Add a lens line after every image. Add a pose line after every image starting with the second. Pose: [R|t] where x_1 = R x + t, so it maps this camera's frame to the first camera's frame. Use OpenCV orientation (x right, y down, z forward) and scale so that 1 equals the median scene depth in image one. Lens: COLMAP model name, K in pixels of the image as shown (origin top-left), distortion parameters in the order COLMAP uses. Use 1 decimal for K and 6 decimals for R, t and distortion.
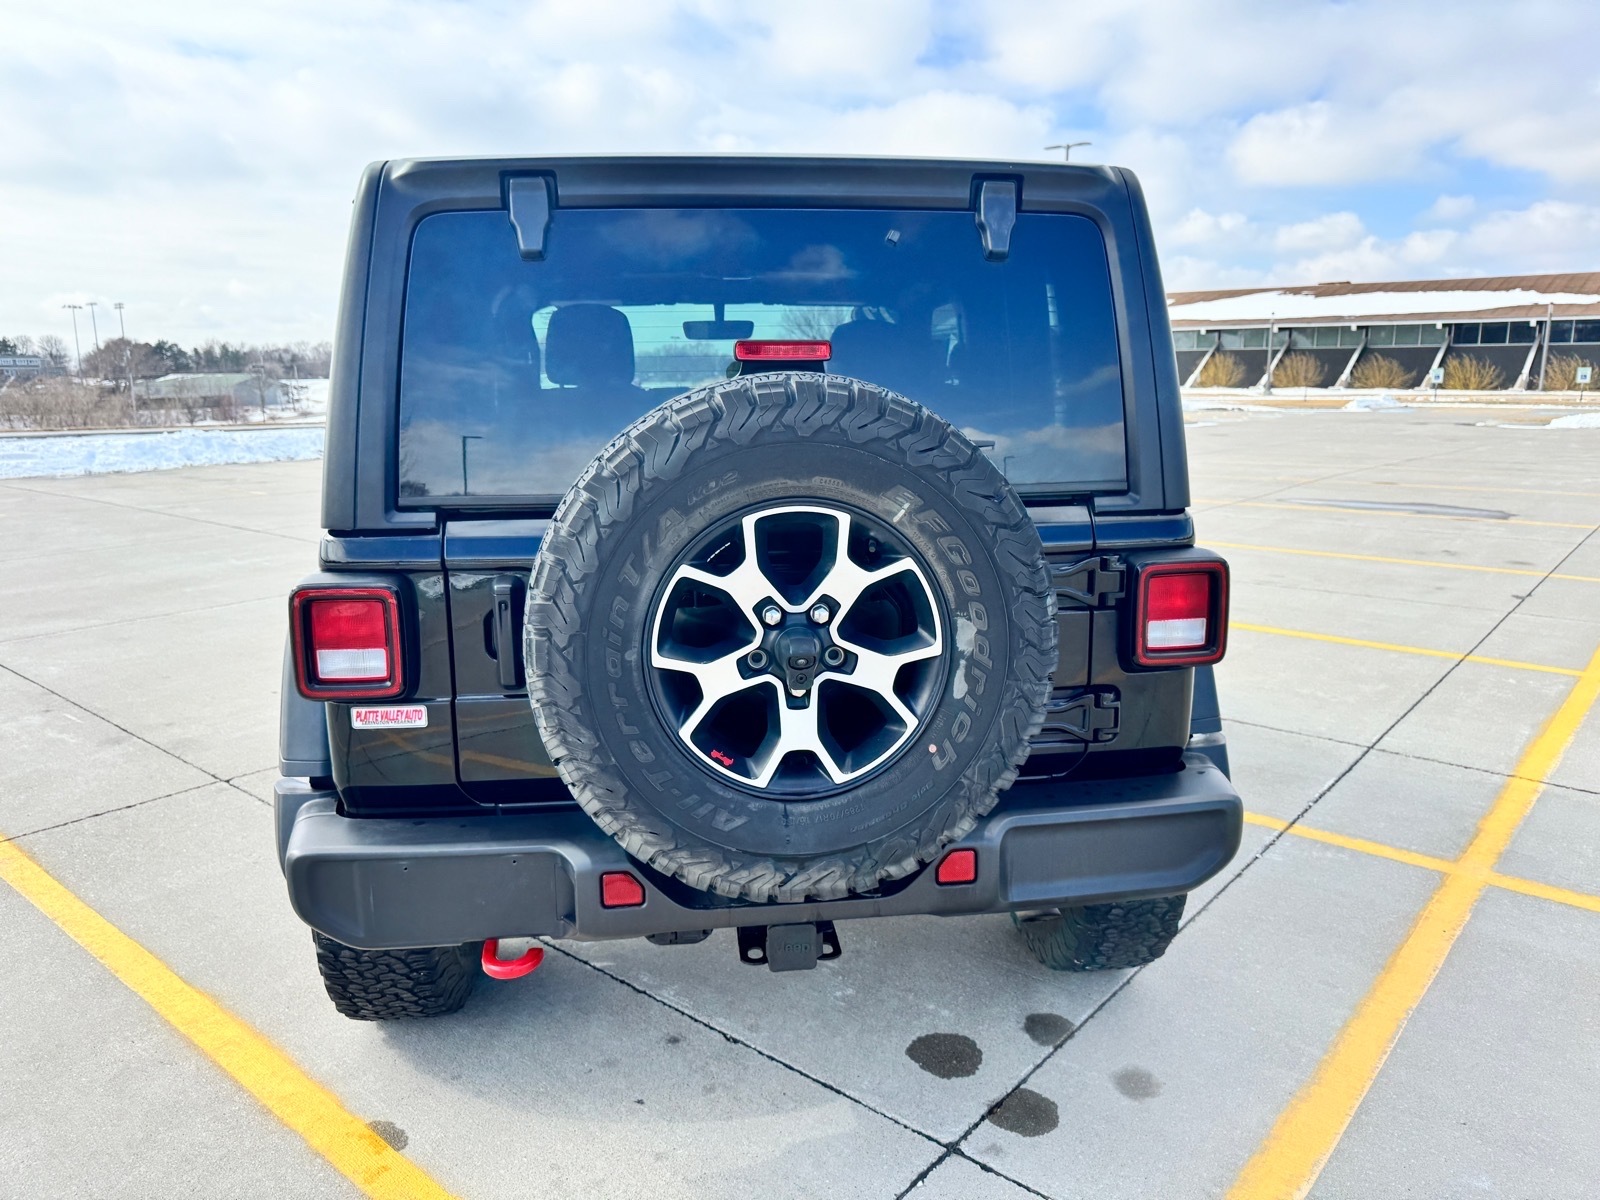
lens RADIAL K [[1142.8, 0, 792.8], [0, 1142.8, 603.7], [0, 0, 1]] dist [-0.000538, -0.010463]
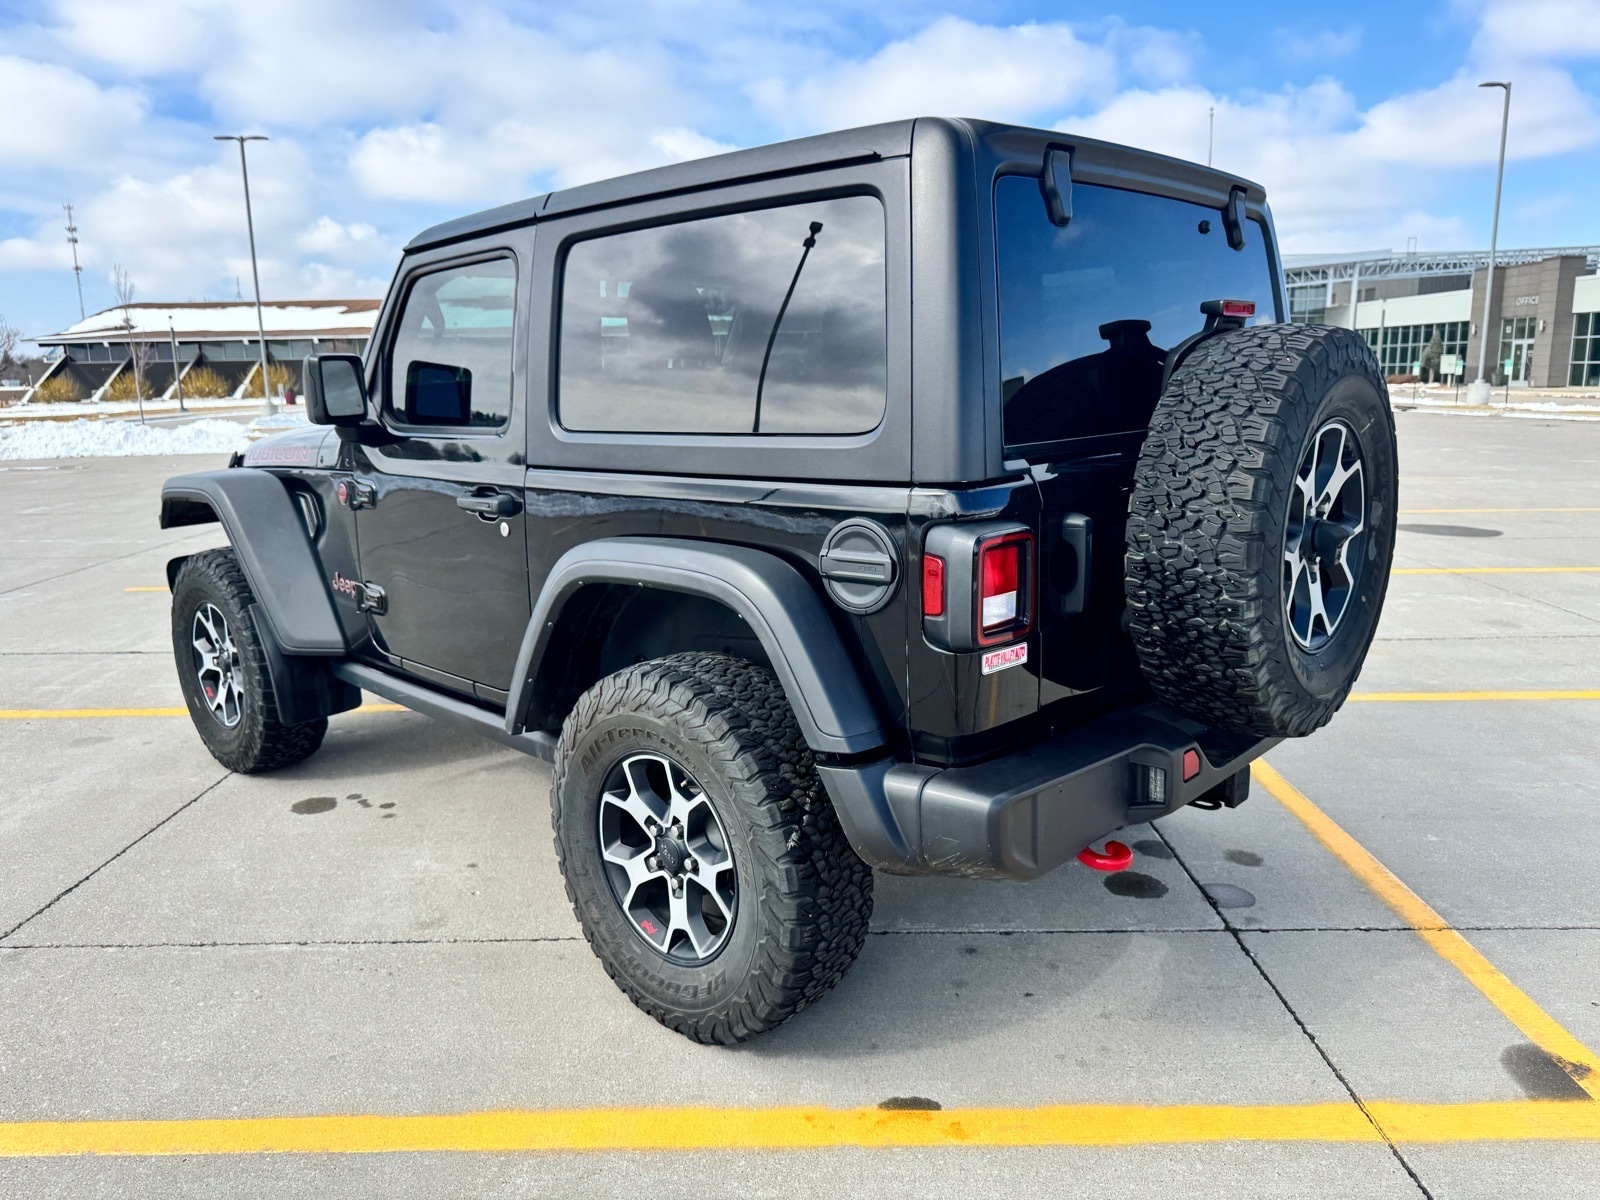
lens RADIAL K [[1142.8, 0, 796.6], [0, 1142.8, 604.2], [0, 0, 1]] dist [-0.000538, -0.010463]
pose [[0.760265, -0.133146, 0.635822, -1.150337], [0.138288, 0.989507, 0.041856, -0.018545], [-0.634723, 0.056105, 0.770700, 0.322034]]
